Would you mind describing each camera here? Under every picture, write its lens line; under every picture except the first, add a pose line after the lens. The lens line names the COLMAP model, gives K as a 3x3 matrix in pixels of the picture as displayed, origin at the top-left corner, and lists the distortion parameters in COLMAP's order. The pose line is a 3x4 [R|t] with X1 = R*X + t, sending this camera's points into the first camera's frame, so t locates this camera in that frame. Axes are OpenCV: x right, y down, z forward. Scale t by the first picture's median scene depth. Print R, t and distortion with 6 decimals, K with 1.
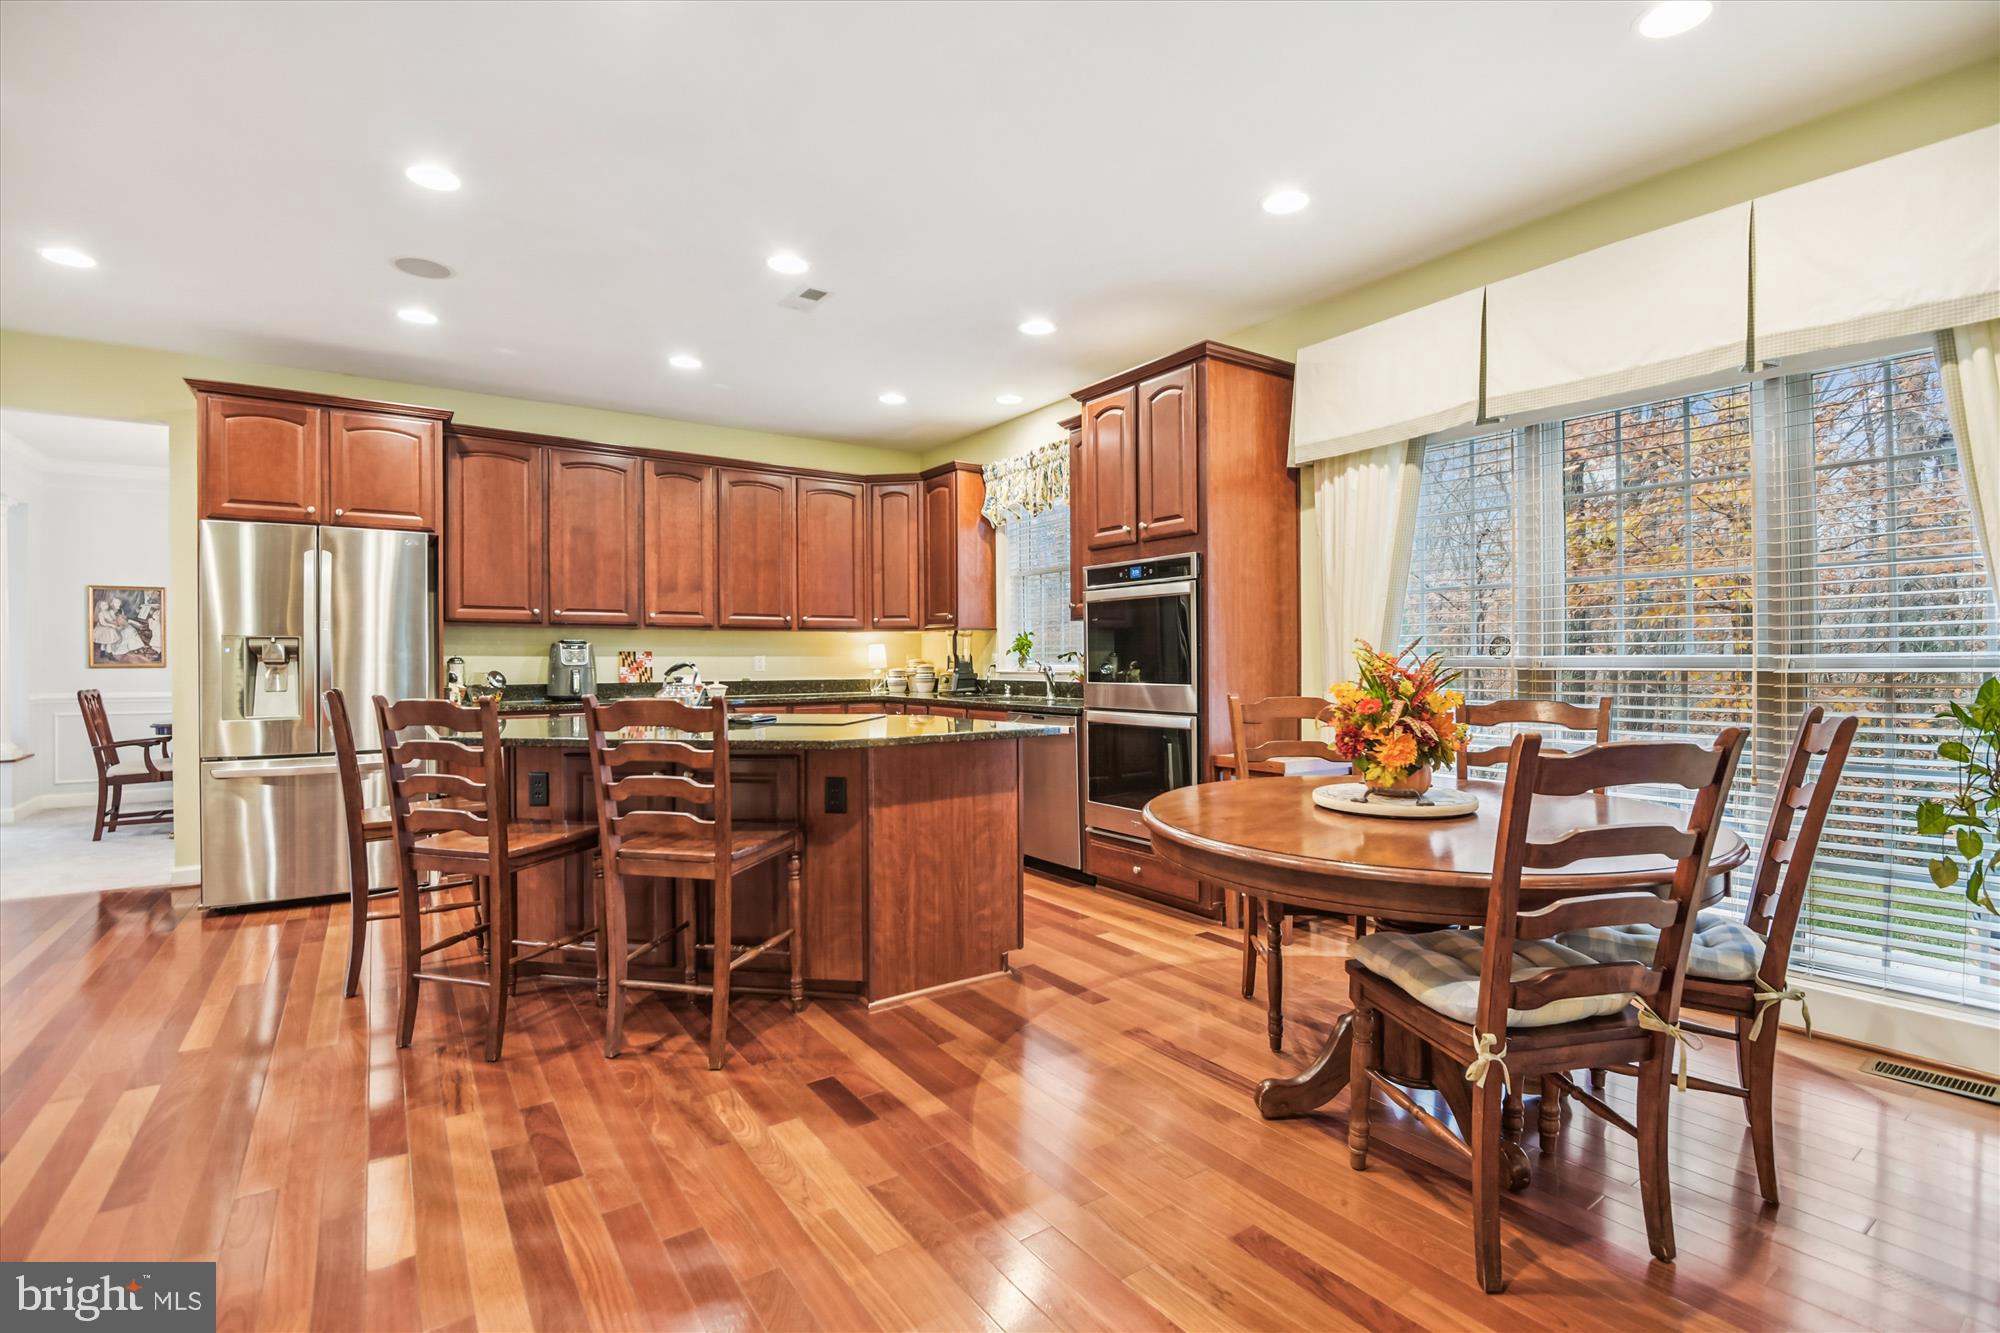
lens RADIAL K [[919.2, 0, 1017.2], [0, 919.2, 674.4], [0, 0, 1]] dist [-0.000082, -0.022952]
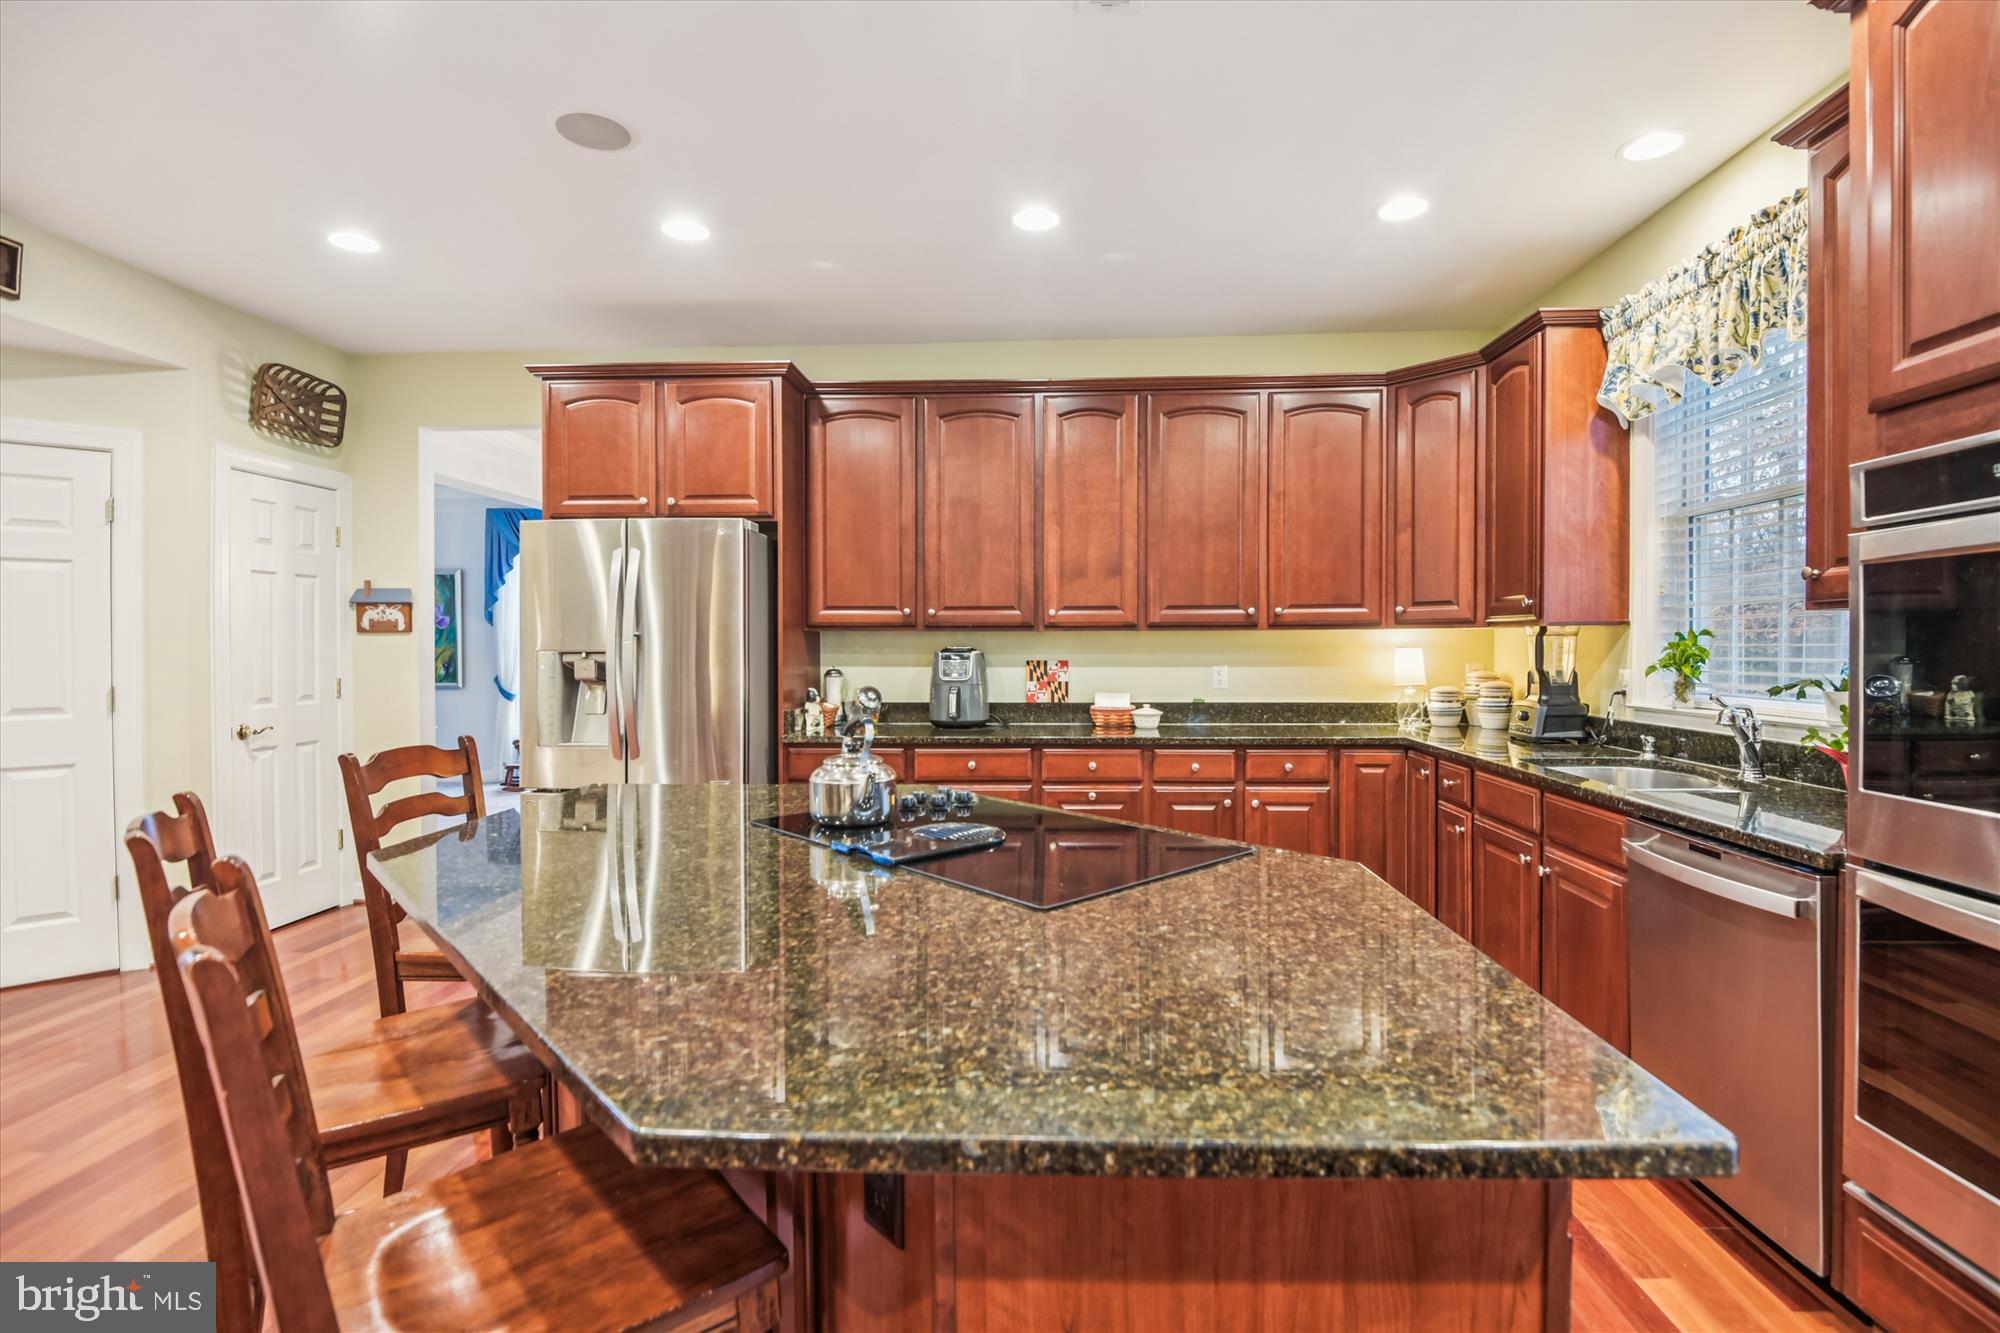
lens RADIAL K [[919.2, 0, 1017.2], [0, 919.2, 674.4], [0, 0, 1]] dist [-0.000082, -0.022952]
pose [[0.786421, 0.020649, -0.617346, 0.028716], [-0.009678, 0.999730, 0.021110, -0.031433], [0.617615, -0.010627, 0.786408, 0.428265]]
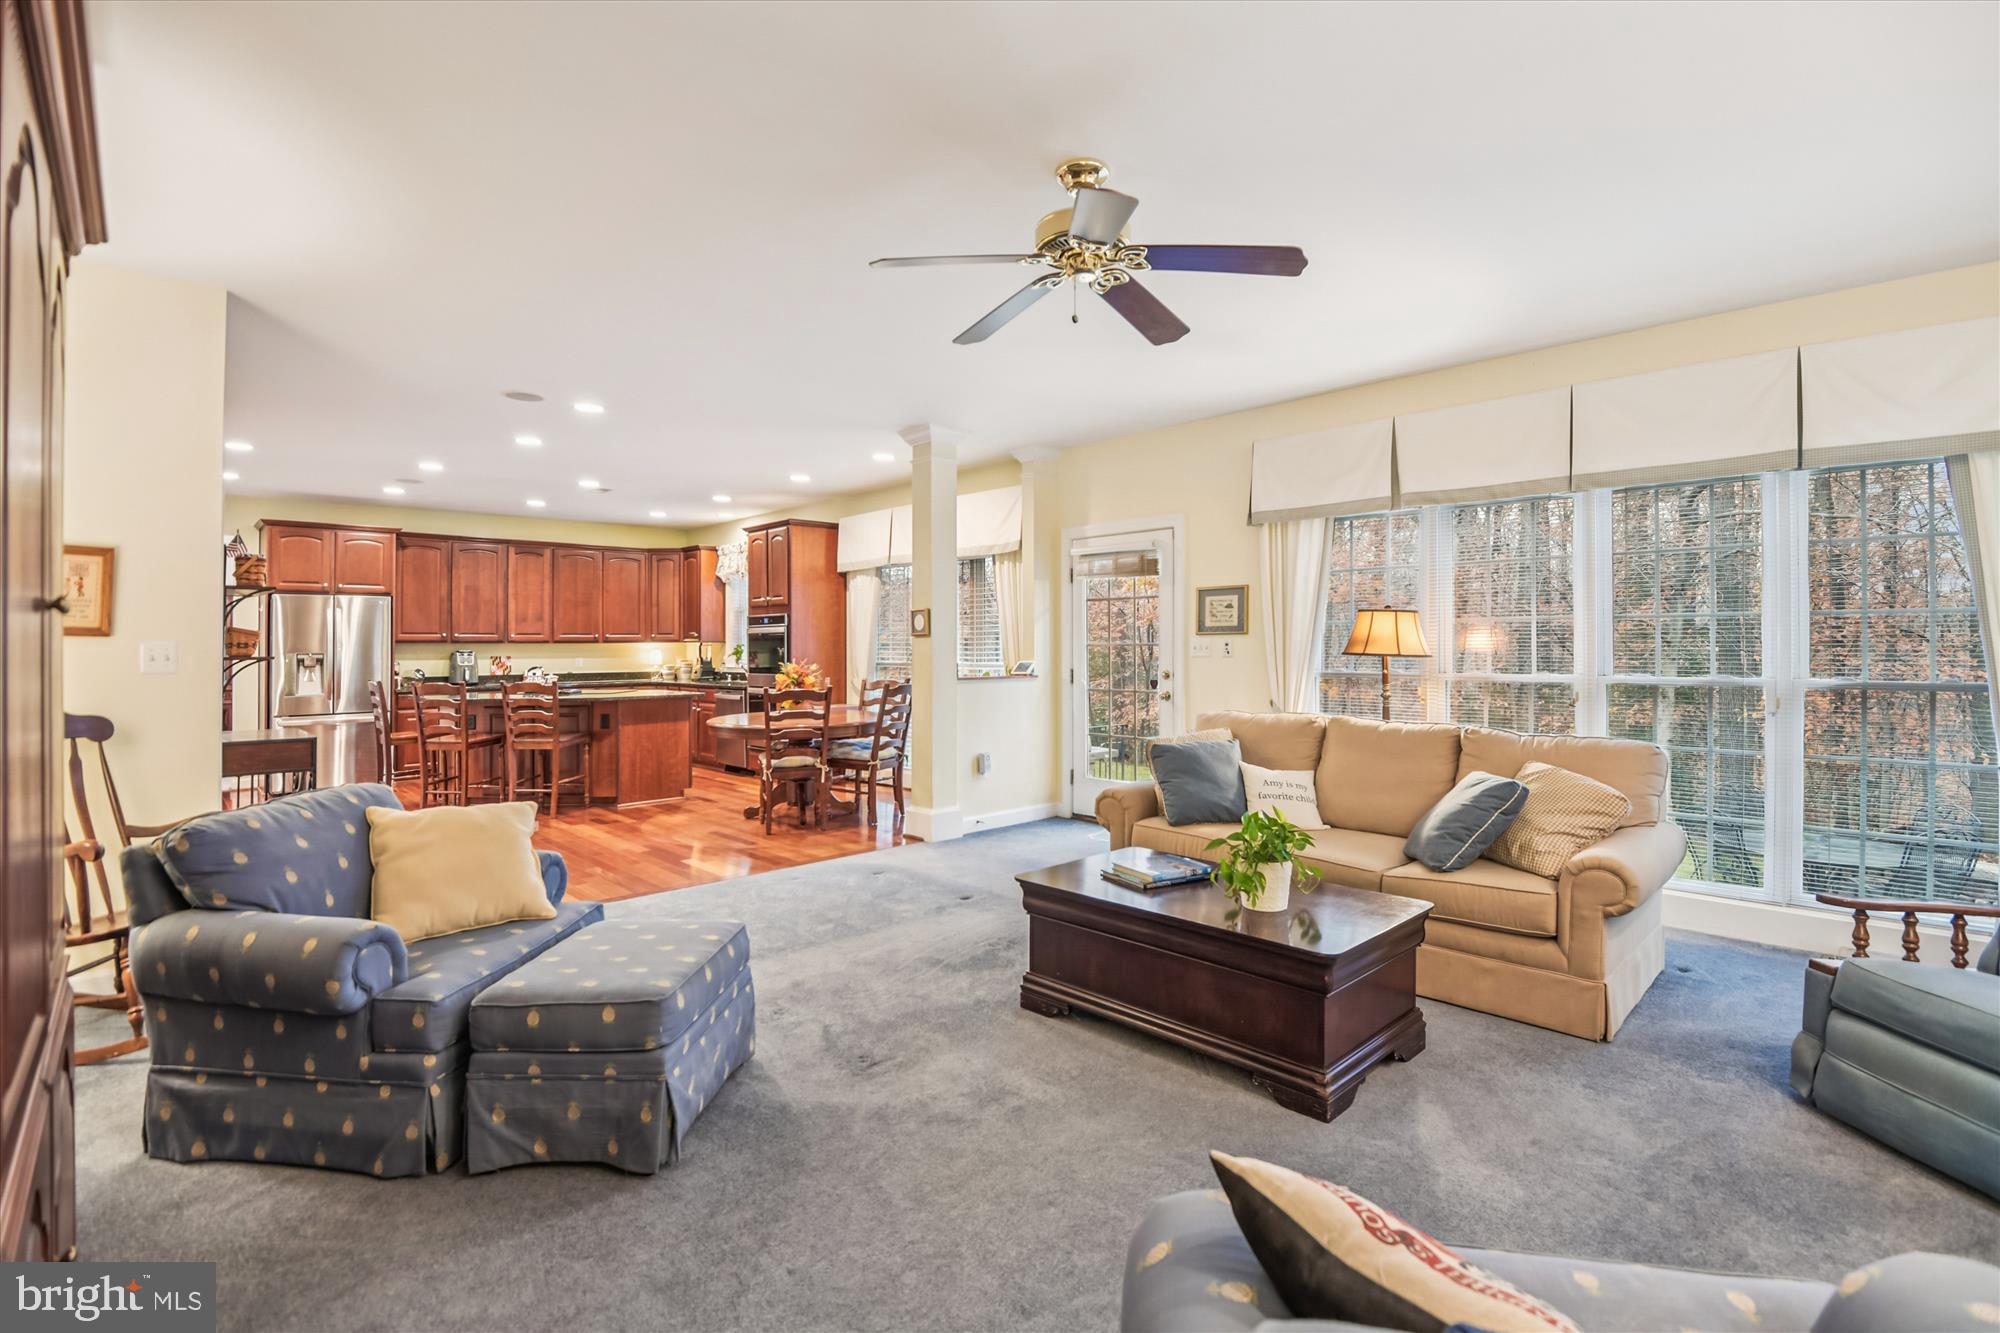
lens RADIAL K [[923.8, 0, 1000.4], [0, 923.8, 636.1], [0, 0, 1]] dist [-0.001158, -0.000212]
pose [[0.990047, -0.001218, 0.140735, 0.274788], [0.005131, 0.999610, -0.027445, -0.011688], [-0.140646, 0.027894, 0.989667, -0.873442]]
